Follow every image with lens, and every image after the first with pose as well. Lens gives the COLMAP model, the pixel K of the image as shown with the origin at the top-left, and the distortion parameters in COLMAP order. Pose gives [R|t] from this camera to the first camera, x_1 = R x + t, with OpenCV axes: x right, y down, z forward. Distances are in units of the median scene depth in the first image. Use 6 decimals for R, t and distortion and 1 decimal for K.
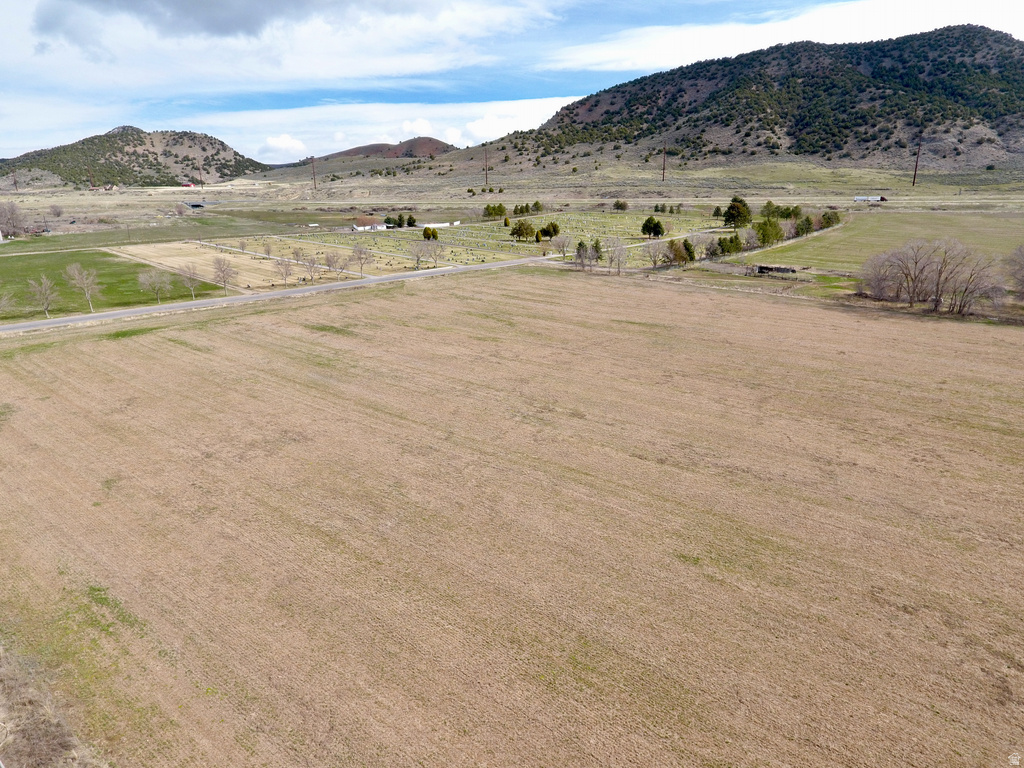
lens RADIAL K [[586.3, 0, 511.1], [0, 586.3, 384.2], [0, 0, 1]] dist [-0.002398, -0.000178]
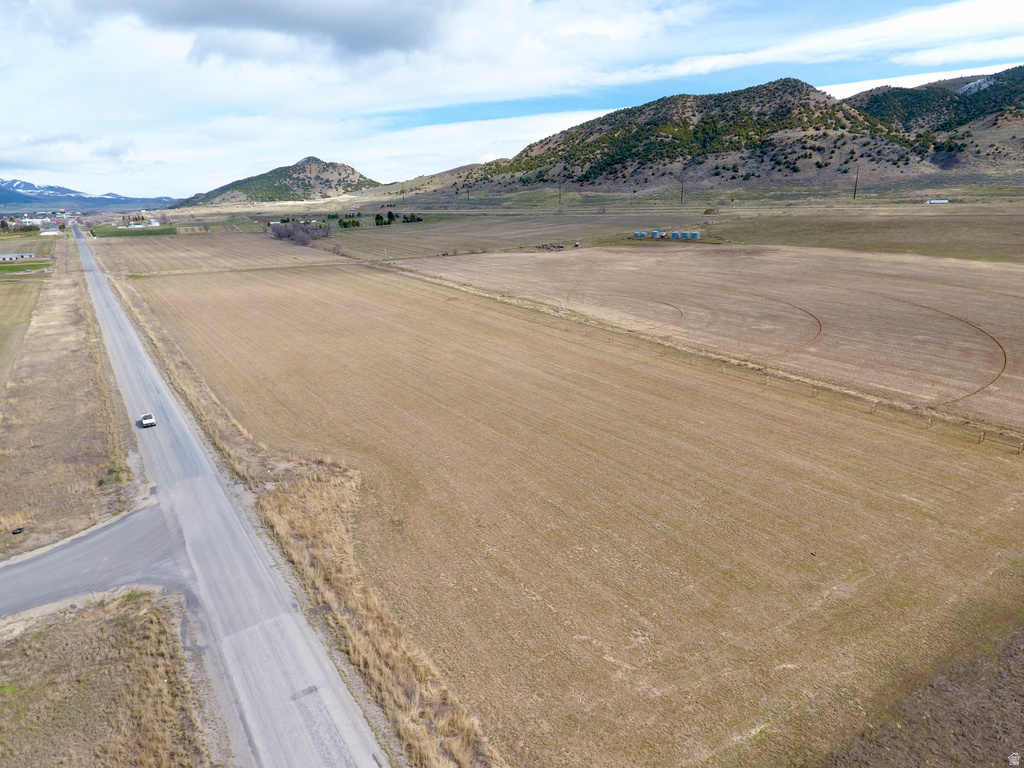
lens RADIAL K [[586.3, 0, 510.8], [0, 586.3, 384.9], [0, 0, 1]] dist [-0.002398, -0.000178]
pose [[0.946168, 0.091953, -0.310339, 0.433466], [-0.093008, 0.995600, 0.011429, 0.086805], [0.310024, 0.018050, 0.950557, -0.307126]]
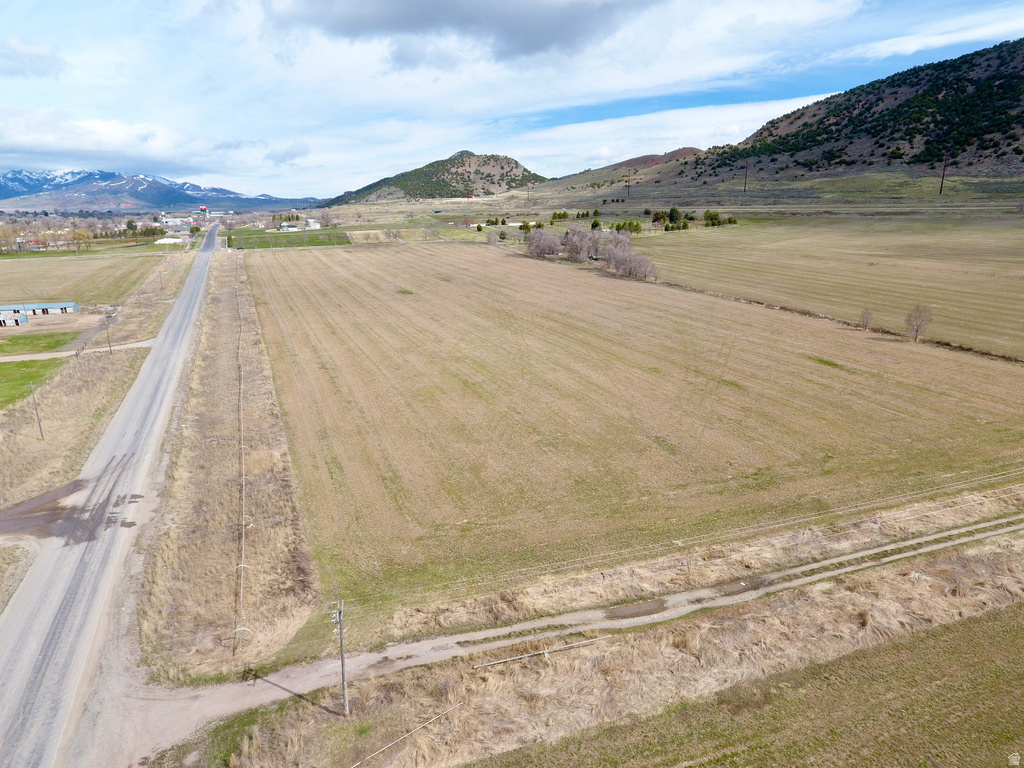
lens RADIAL K [[586.3, 0, 517.9], [0, 586.3, 386.8], [0, 0, 1]] dist [-0.002398, -0.000178]
pose [[0.869958, 0.141306, -0.472446, 0.209953], [-0.141691, 0.989293, 0.034983, 0.038227], [0.472330, 0.036508, 0.880665, -0.135667]]
